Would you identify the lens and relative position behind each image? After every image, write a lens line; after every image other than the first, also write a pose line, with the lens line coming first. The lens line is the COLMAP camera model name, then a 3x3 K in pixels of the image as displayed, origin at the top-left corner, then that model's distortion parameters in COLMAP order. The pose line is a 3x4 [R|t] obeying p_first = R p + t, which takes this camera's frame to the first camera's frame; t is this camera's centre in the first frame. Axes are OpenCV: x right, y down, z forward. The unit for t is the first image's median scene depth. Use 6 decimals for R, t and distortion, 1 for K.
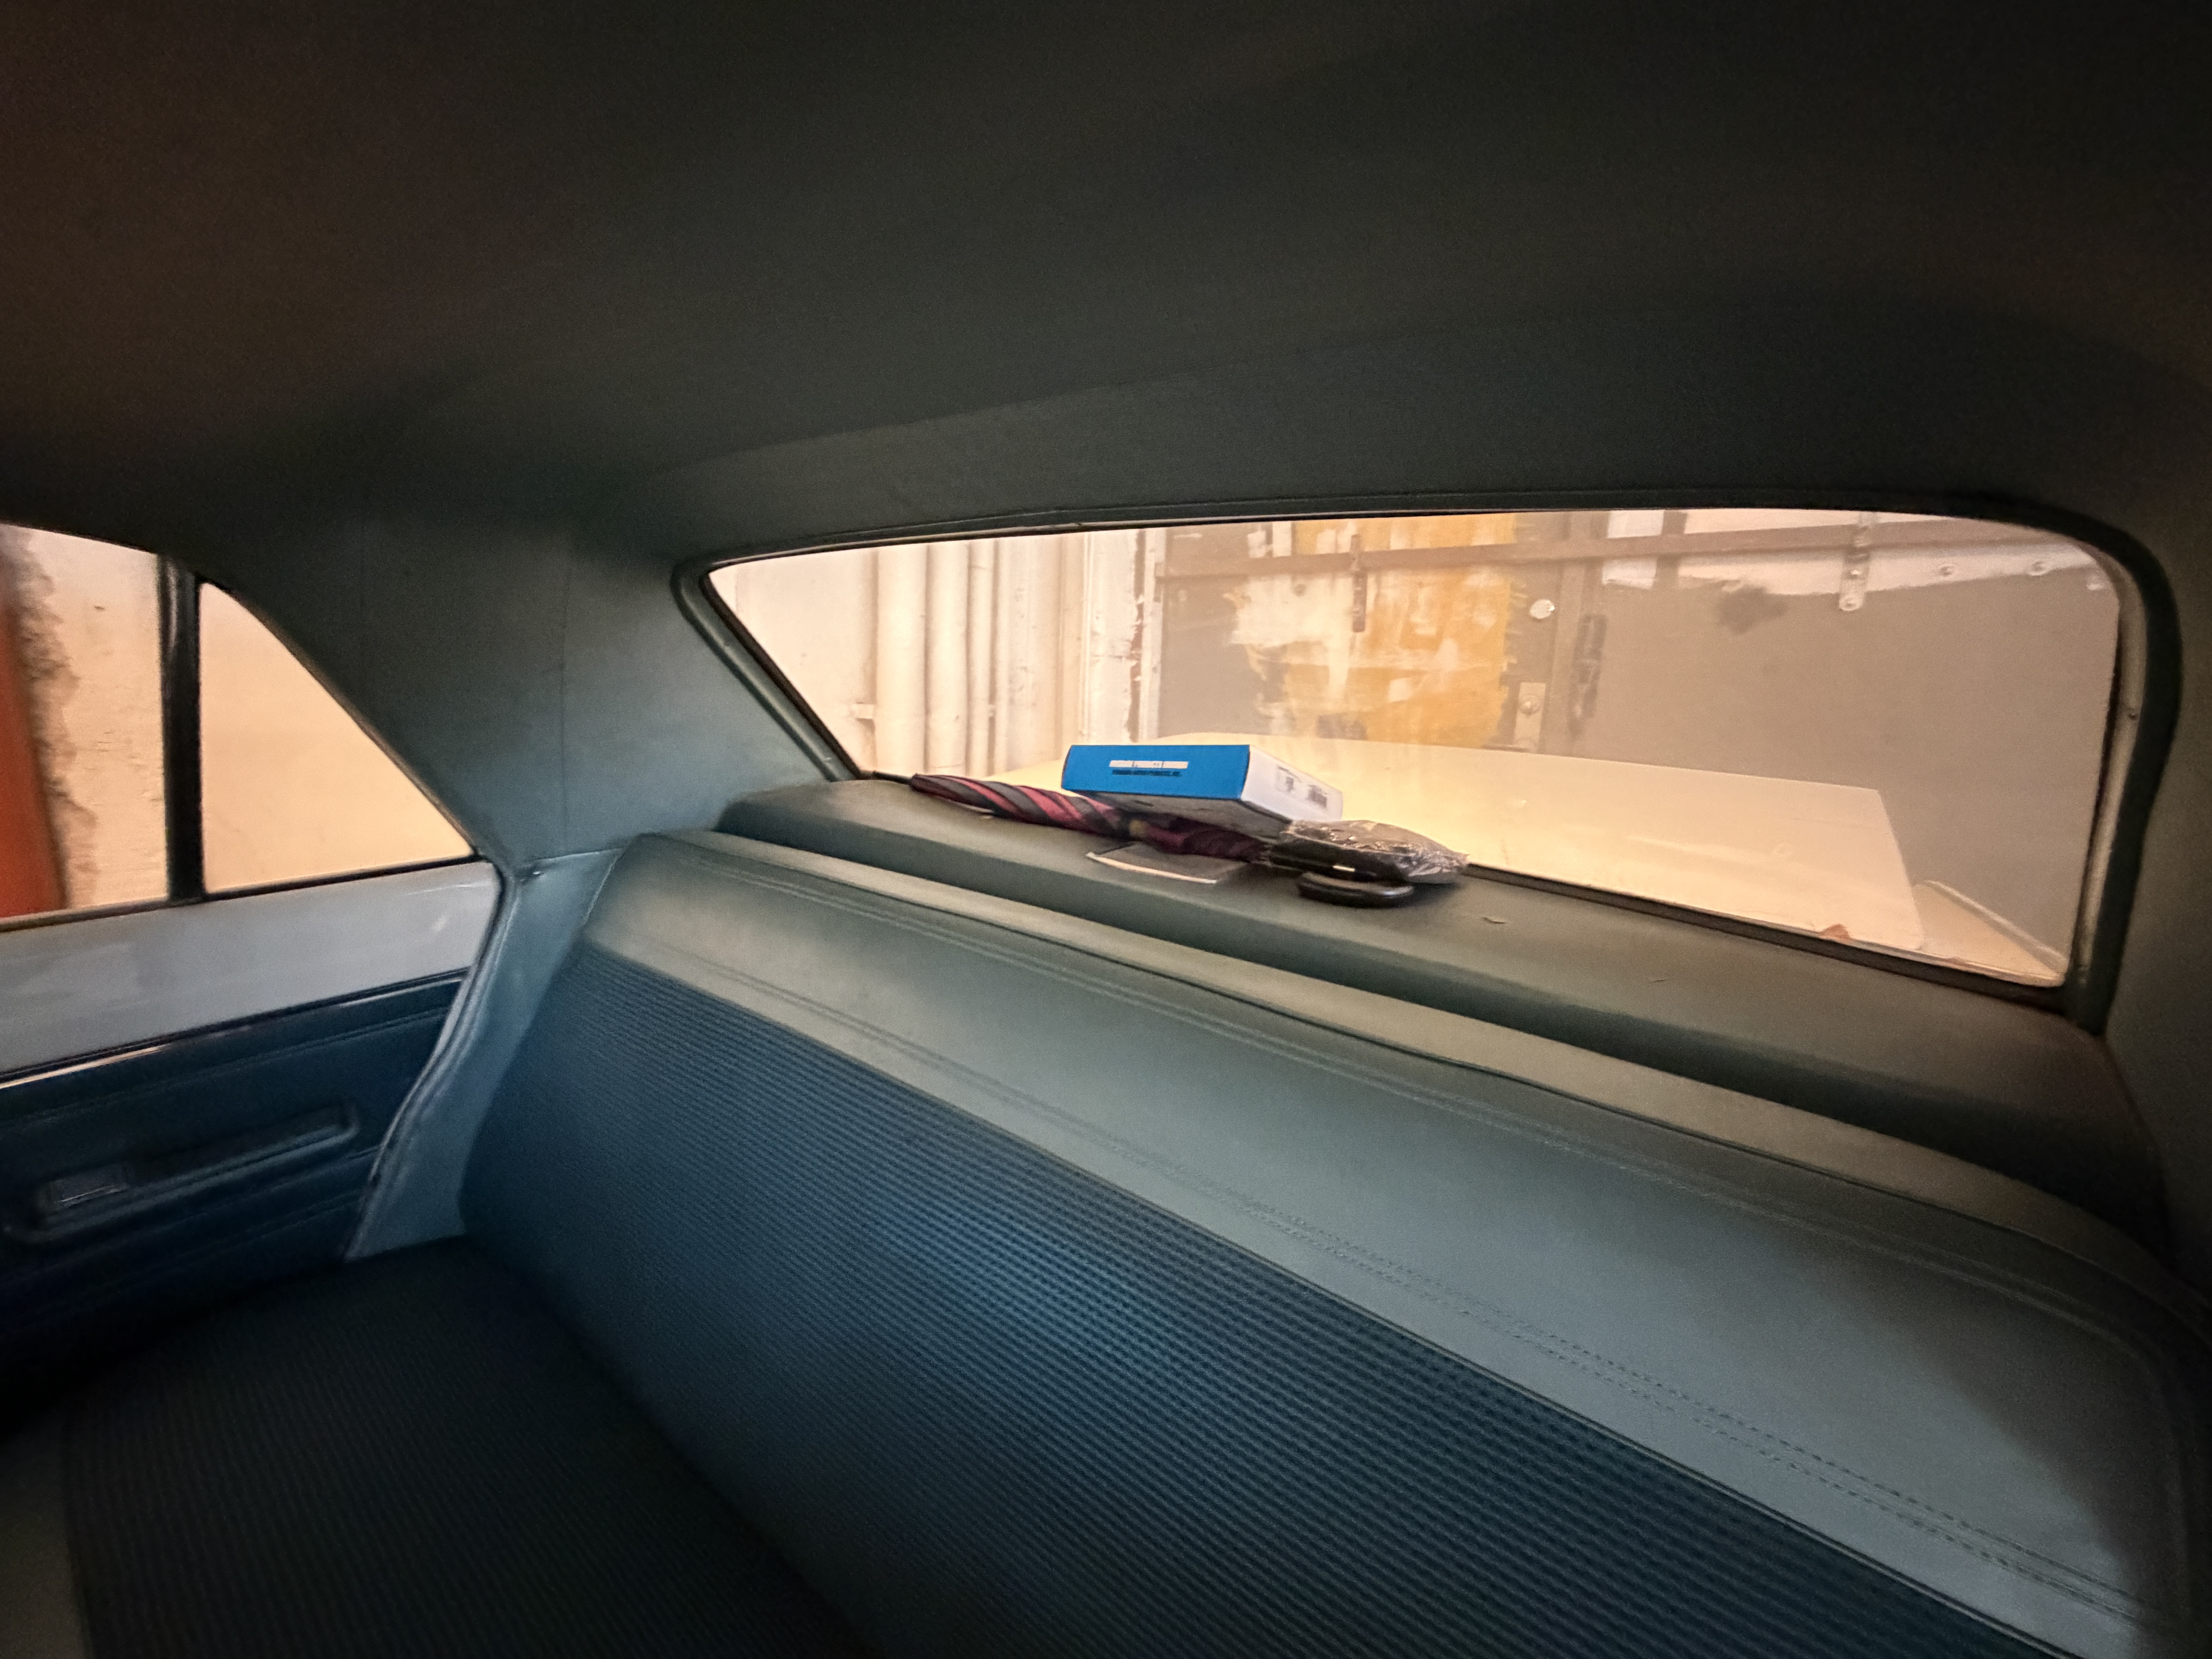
lens RADIAL K [[879.0, 0, 1103.6], [0, 879.0, 842.4], [0, 0, 1]] dist [-0.000928, 0.000440]
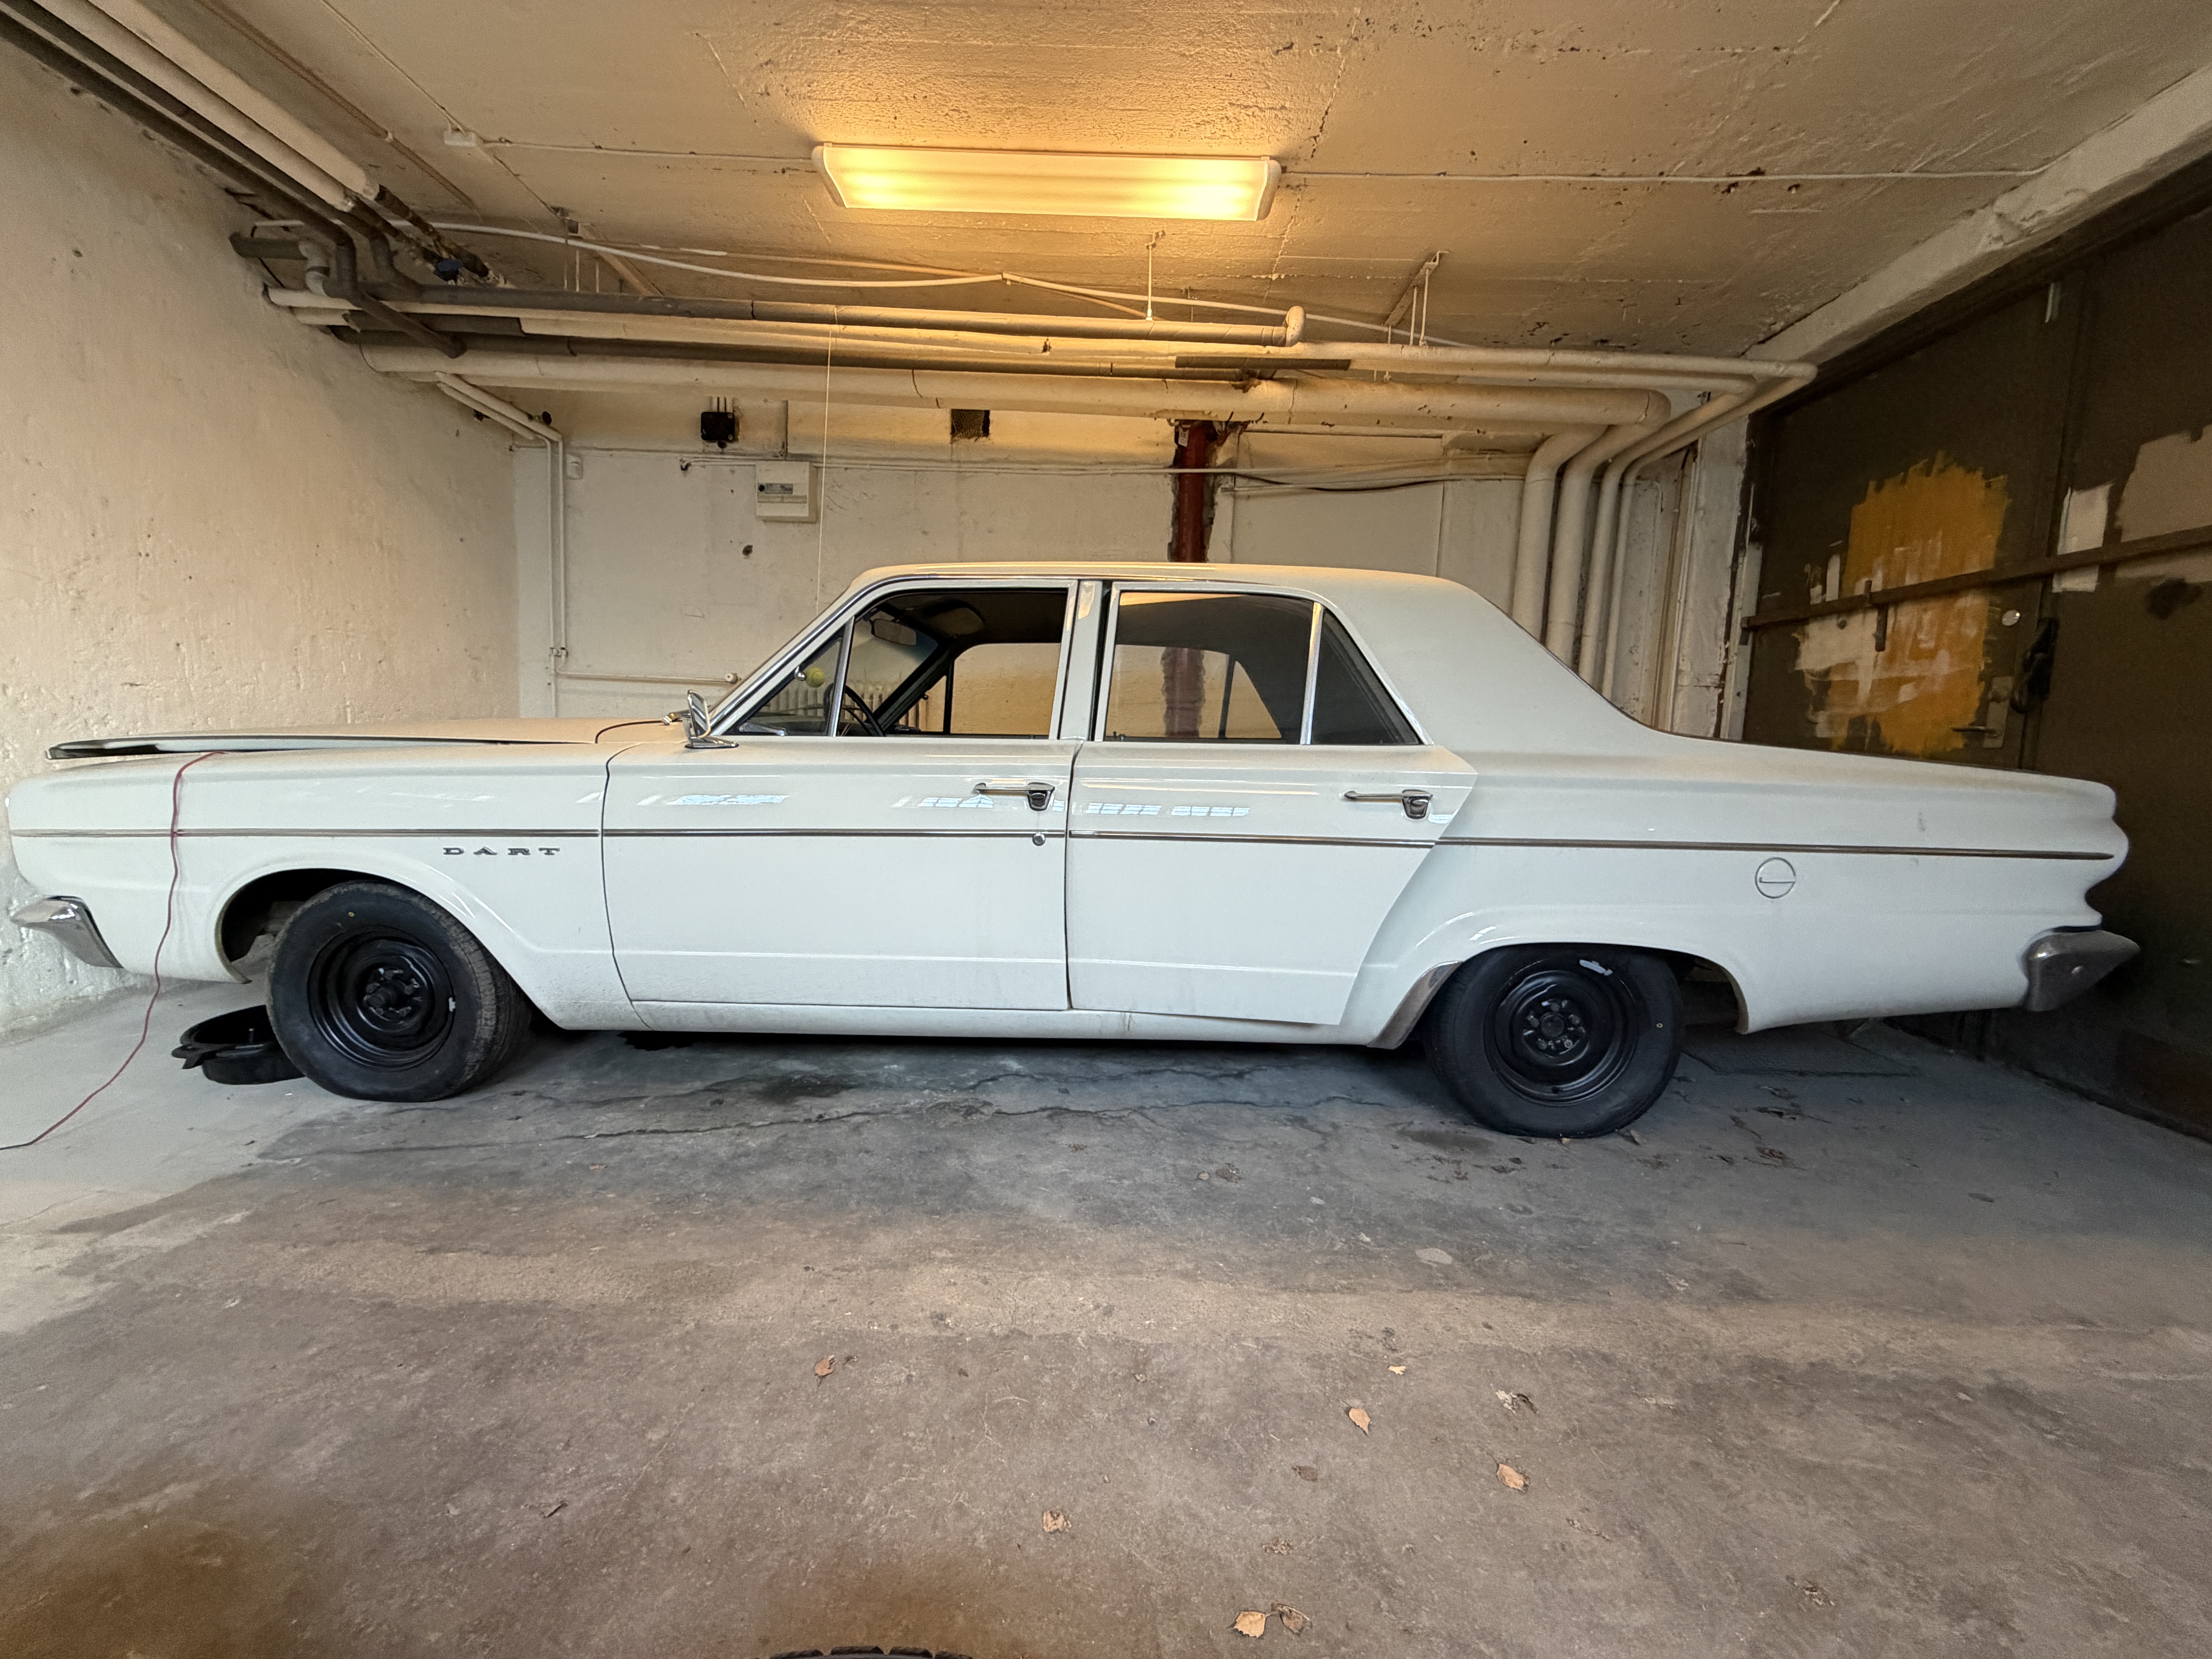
lens RADIAL K [[879.0, 0, 1105.4], [0, 879.0, 824.6], [0, 0, 1]] dist [-0.000928, 0.000440]
pose [[0.591628, 0.056181, -0.804251, 0.700895], [-0.152482, 0.987362, -0.043198, 0.250759], [0.791660, 0.148191, 0.592718, -0.651253]]
